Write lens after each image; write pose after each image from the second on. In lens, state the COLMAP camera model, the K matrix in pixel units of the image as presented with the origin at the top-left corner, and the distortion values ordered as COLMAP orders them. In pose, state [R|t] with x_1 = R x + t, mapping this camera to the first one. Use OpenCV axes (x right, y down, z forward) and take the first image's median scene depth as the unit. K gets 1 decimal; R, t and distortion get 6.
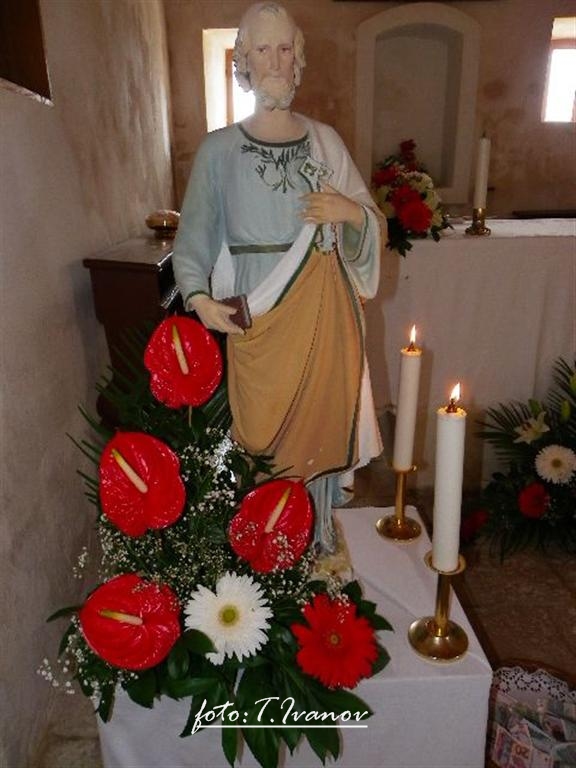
lens RADIAL K [[572.4, 0, 268.9], [0, 572.4, 380.3], [0, 0, 1]] dist [-0.001984, -0.004487]
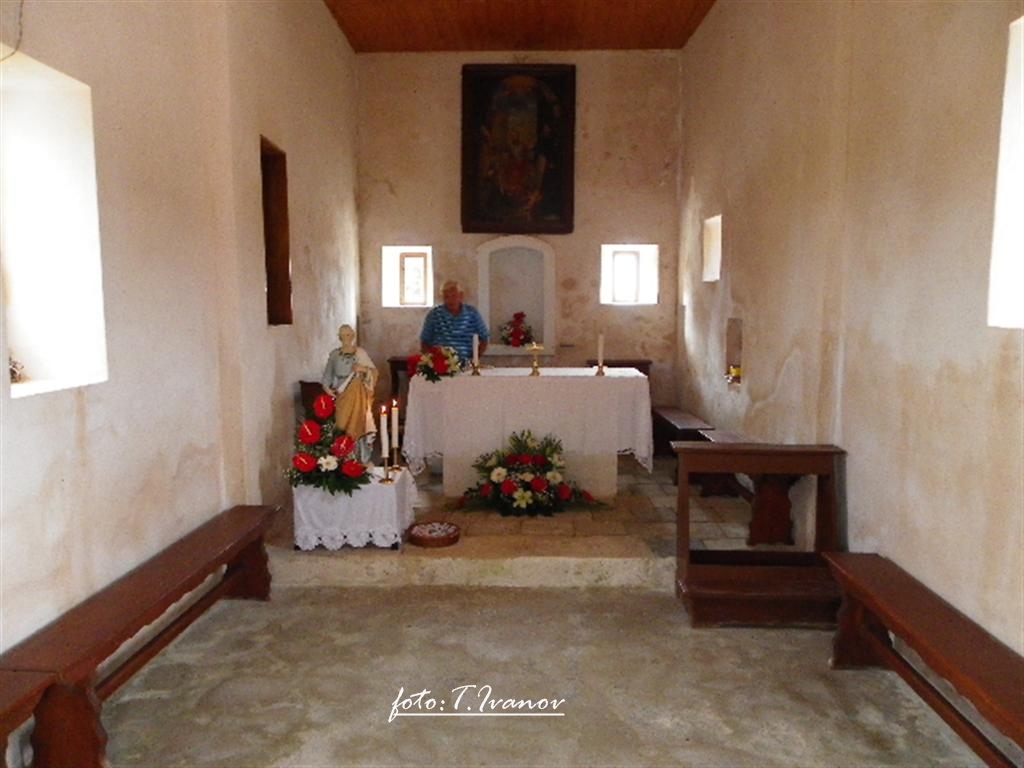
lens RADIAL K [[763.2, 0, 512.0], [0, 763.2, 384.0], [0, 0, 1]] dist [-0.001984, -0.004487]
pose [[0.999558, 0.021288, -0.020750, 0.594065], [-0.025448, 0.973543, -0.227082, 0.467937], [0.015367, 0.227509, 0.973655, -1.953633]]
